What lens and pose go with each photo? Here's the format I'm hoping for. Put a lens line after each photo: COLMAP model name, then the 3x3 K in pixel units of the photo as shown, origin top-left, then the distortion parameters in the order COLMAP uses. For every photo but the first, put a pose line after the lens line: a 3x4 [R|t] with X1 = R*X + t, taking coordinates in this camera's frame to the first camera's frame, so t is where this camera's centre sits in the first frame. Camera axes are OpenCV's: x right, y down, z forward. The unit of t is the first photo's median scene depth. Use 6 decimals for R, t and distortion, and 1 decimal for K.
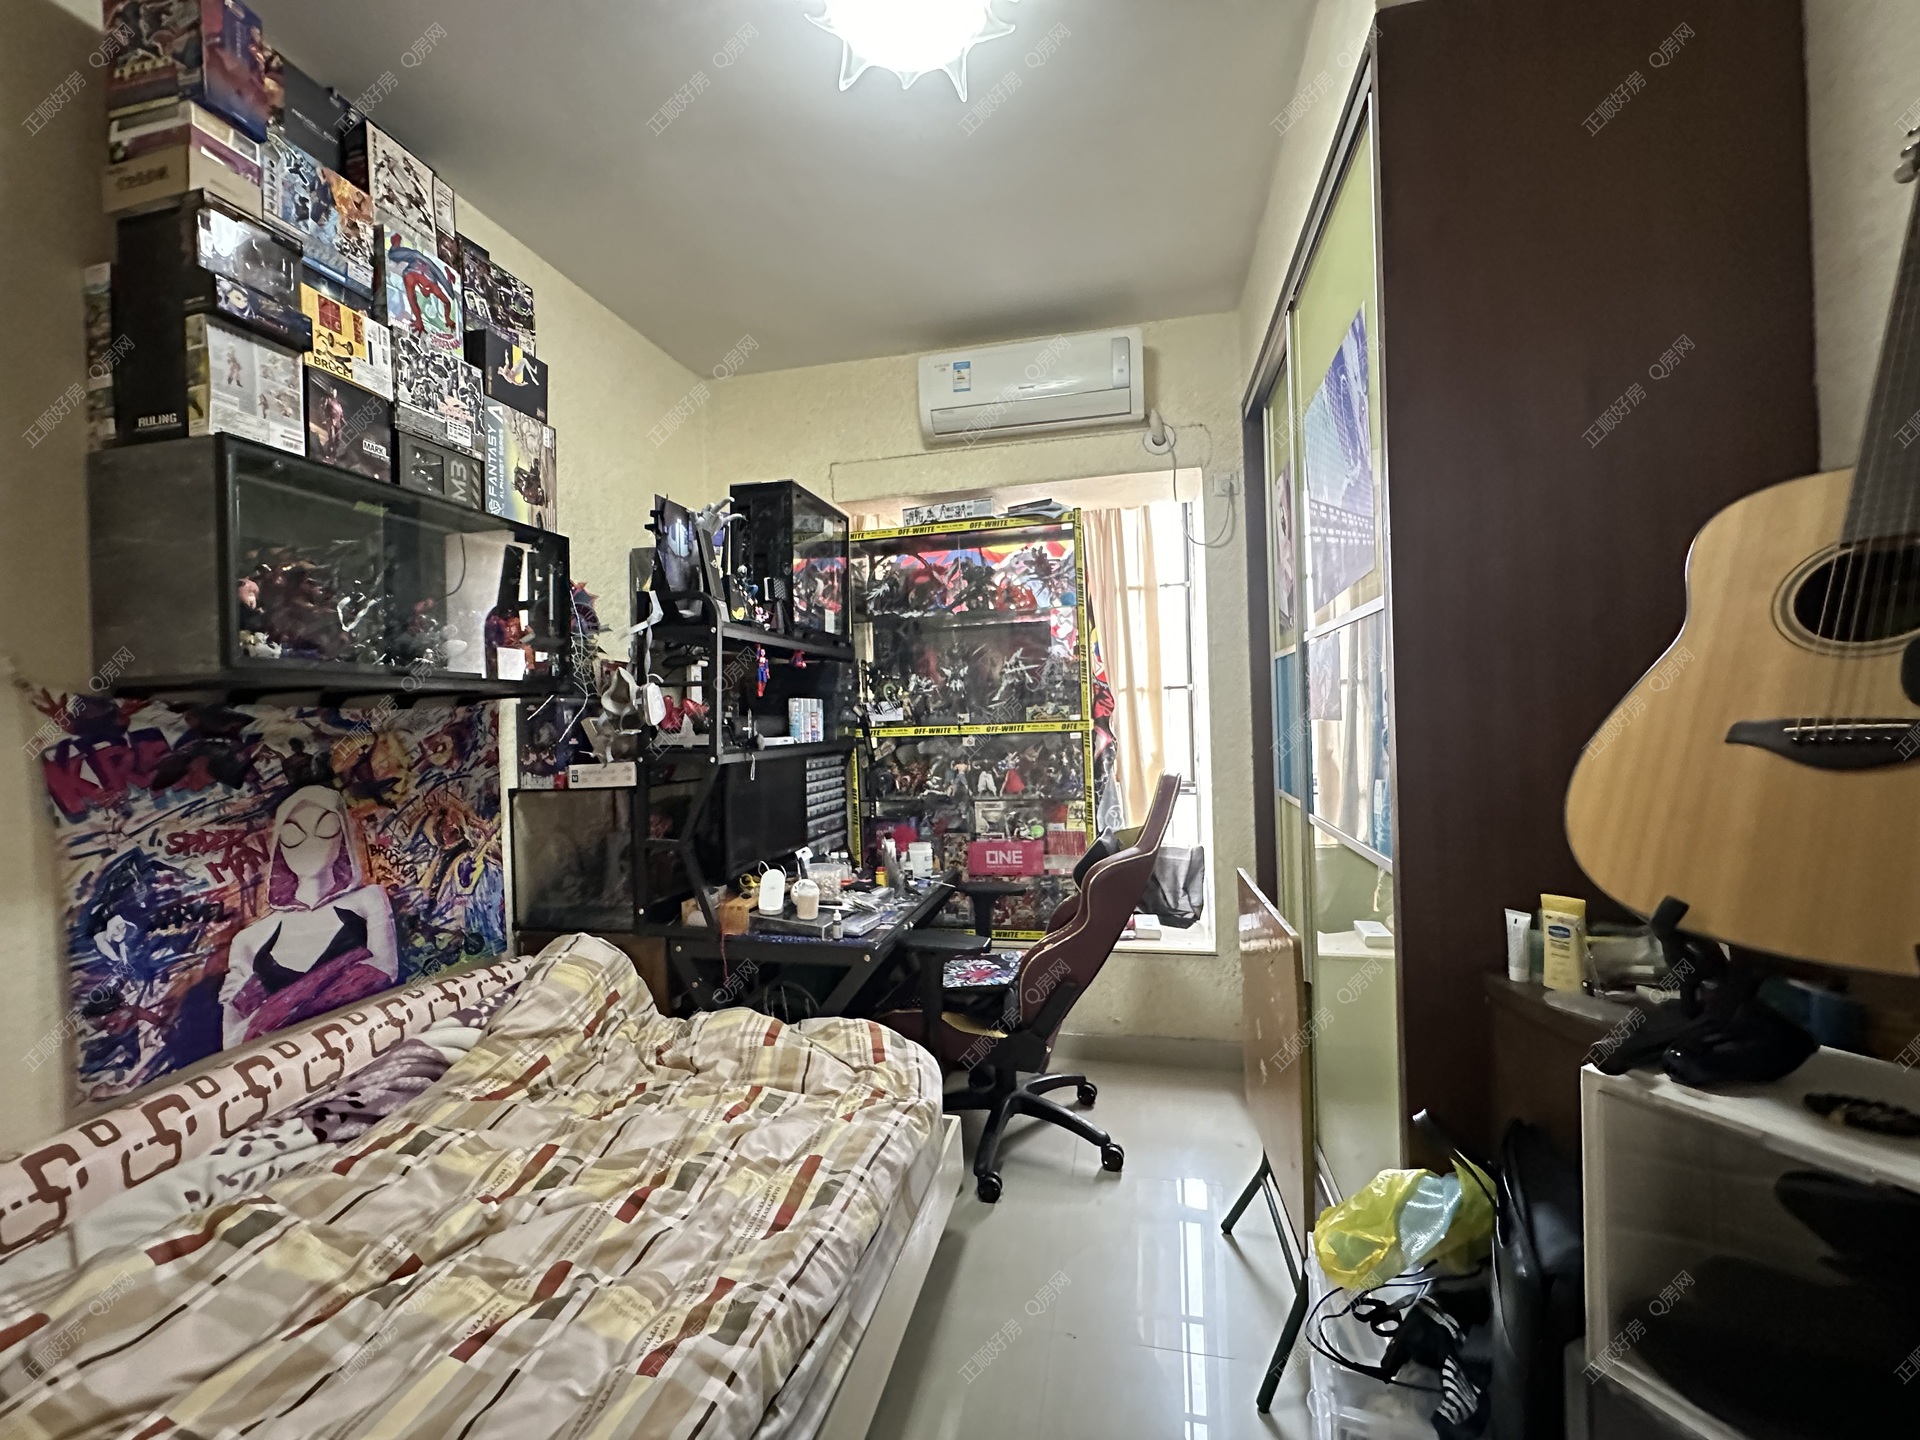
lens RADIAL K [[762.4, 0, 959.5], [0, 762.4, 719.1], [0, 0, 1]] dist [-0.002935, 0.000693]
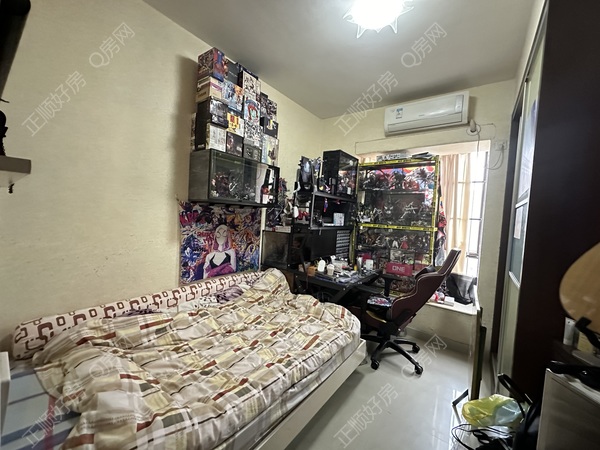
lens RADIAL K [[238.3, 0, 301.1], [0, 238.3, 225.0], [0, 0, 1]] dist [-0.002935, 0.000693]
pose [[0.910525, 0.100878, -0.400960, 0.108914], [-0.087073, 0.994815, 0.052557, -0.020693], [0.404182, -0.012942, 0.914587, -0.077931]]
